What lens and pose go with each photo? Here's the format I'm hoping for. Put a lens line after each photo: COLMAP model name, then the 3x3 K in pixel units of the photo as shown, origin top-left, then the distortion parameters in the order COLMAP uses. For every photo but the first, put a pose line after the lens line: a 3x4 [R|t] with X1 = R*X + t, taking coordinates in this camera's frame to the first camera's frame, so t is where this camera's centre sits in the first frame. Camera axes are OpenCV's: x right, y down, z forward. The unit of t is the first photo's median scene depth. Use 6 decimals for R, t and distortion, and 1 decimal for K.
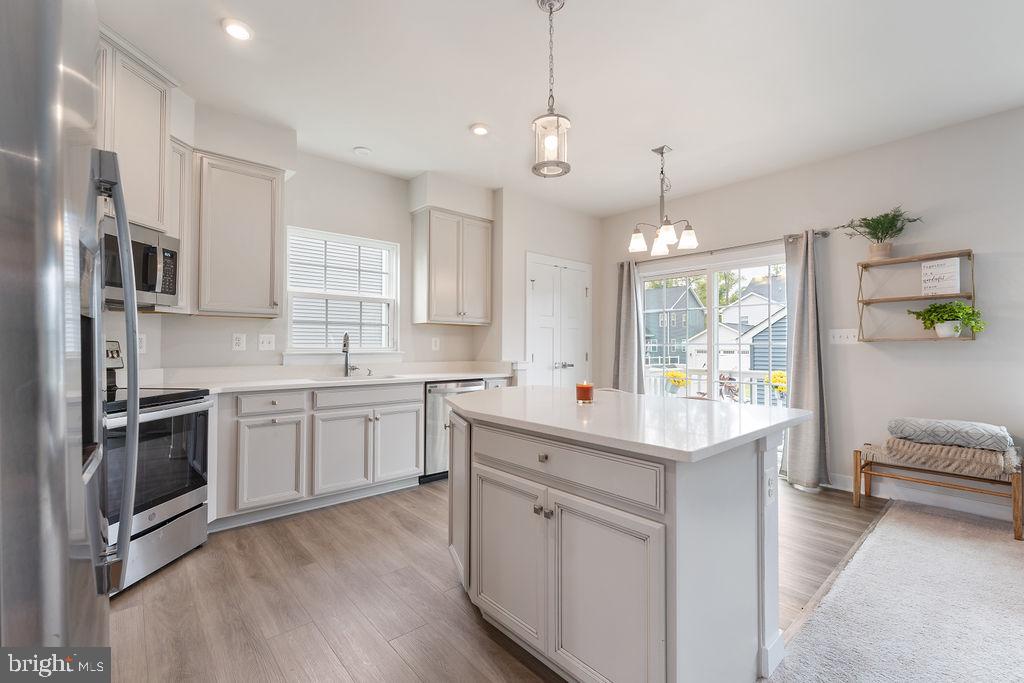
lens RADIAL K [[437.0, 0, 504.3], [0, 437.0, 339.2], [0, 0, 1]] dist [-0.000949, -0.000071]
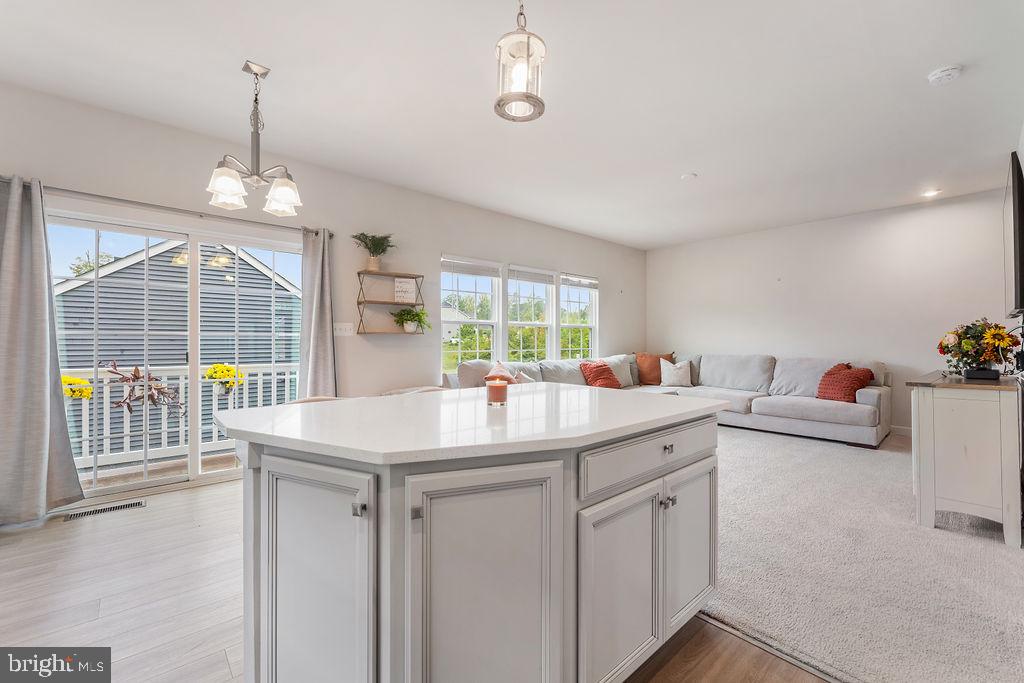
lens RADIAL K [[437.0, 0, 504.3], [0, 437.0, 339.2], [0, 0, 1]] dist [-0.000949, -0.000071]
pose [[-0.007518, 0.002926, 0.999967, -0.420367], [-0.020882, 0.999777, -0.003082, 0.015306], [-0.999754, -0.020904, -0.007455, 0.644708]]
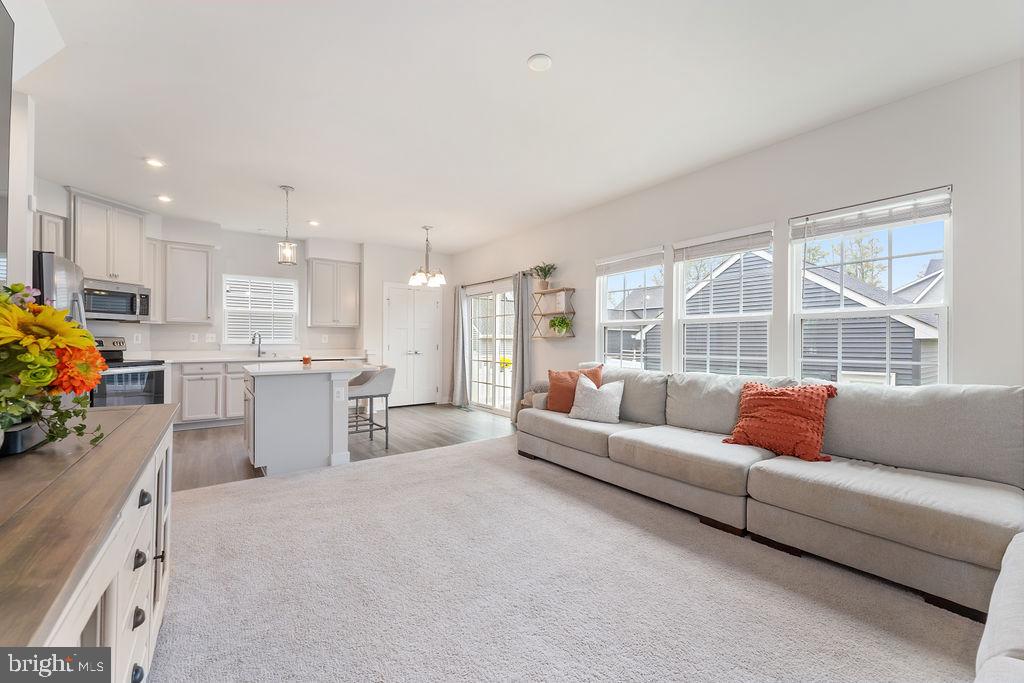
lens RADIAL K [[406.6, 0, 515.9], [0, 406.6, 341.7], [0, 0, 1]] dist [-0.000271, -0.000052]
pose [[0.997653, 0.001021, -0.068464, 0.886679], [0.000152, 0.999853, 0.017117, -0.006347], [0.068471, -0.017087, 0.997507, -0.642840]]
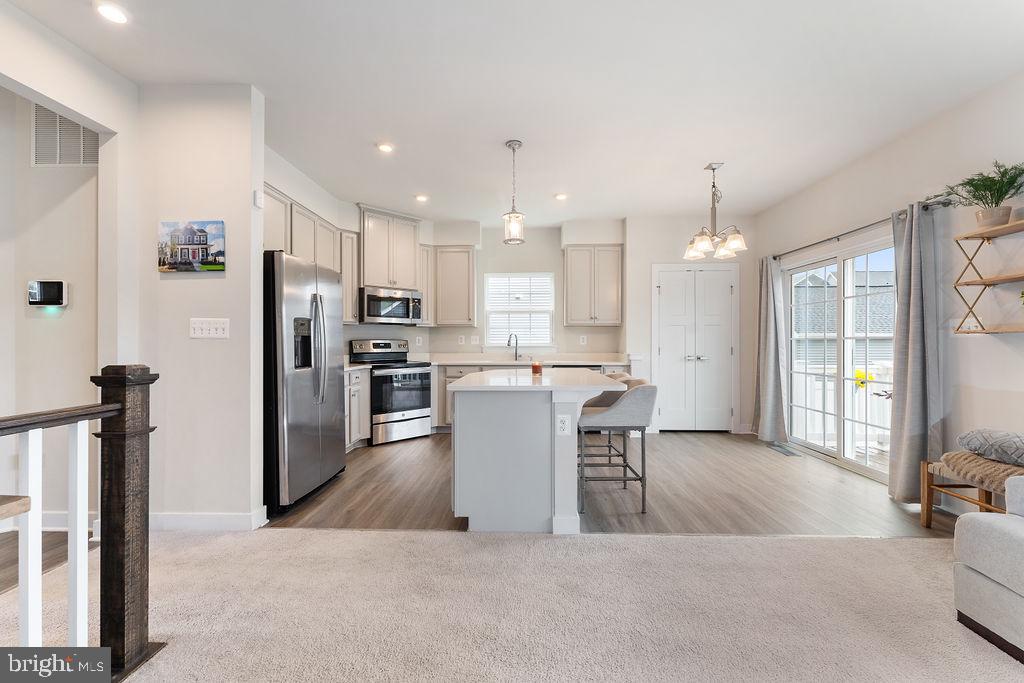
lens RADIAL K [[406.6, 0, 515.9], [0, 406.6, 341.7], [0, 0, 1]] dist [-0.000271, -0.000052]
pose [[0.733715, -0.004819, -0.679441, 0.747828], [0.013952, 0.999871, 0.007975, 0.002675], [0.679314, -0.015330, 0.733687, -0.123623]]
